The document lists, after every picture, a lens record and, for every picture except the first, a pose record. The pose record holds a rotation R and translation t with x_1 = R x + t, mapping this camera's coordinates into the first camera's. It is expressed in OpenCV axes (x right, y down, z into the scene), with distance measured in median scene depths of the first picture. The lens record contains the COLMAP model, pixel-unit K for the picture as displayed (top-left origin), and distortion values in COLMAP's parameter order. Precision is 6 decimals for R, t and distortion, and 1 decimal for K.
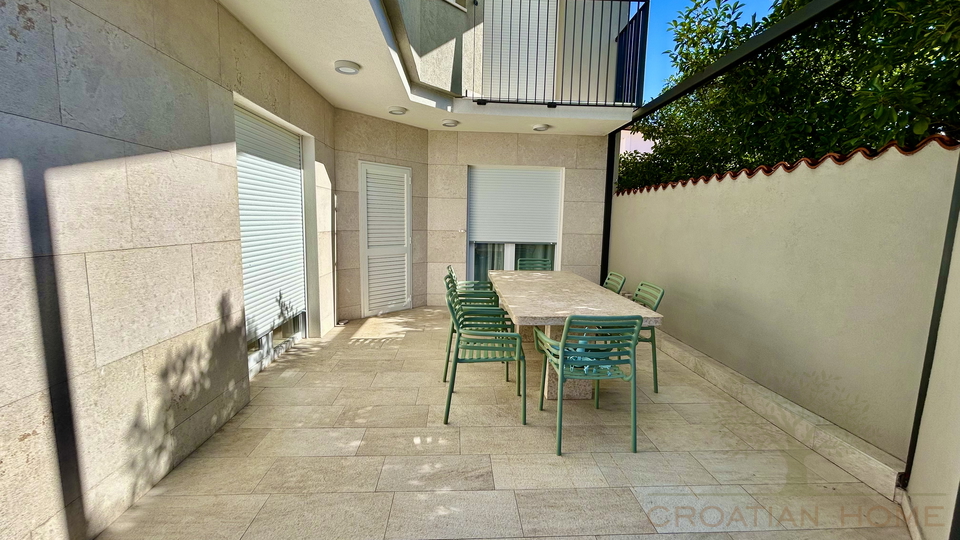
lens RADIAL K [[386.9, 0, 477.2], [0, 386.9, 270.8], [0, 0, 1]] dist [-0.003723, 0.002220]
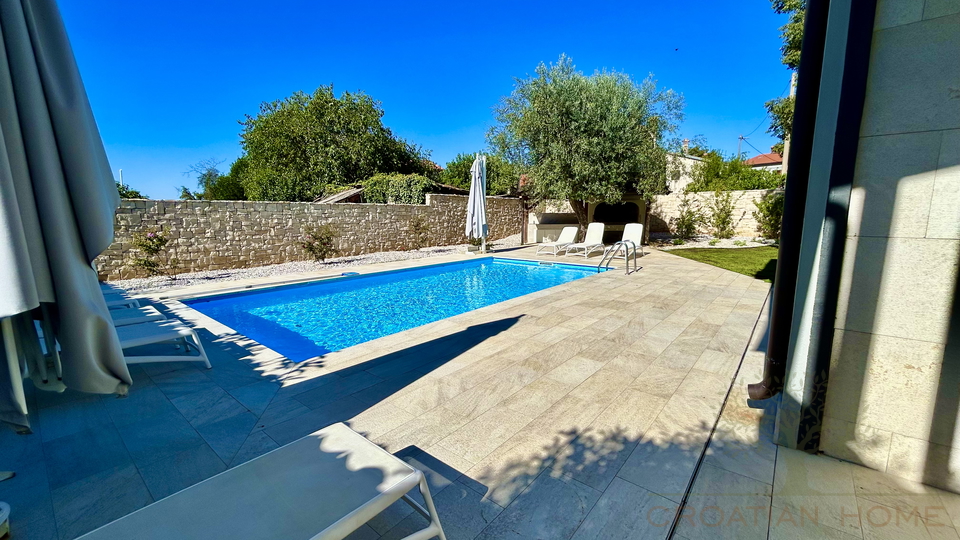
lens RADIAL K [[386.9, 0, 476.7], [0, 386.9, 266.8], [0, 0, 1]] dist [-0.003723, 0.002220]
pose [[-0.679802, 0.080607, -0.728952, 0.225375], [-0.115359, 0.969816, 0.214822, -0.009497], [0.724266, 0.230128, -0.649985, 0.180901]]
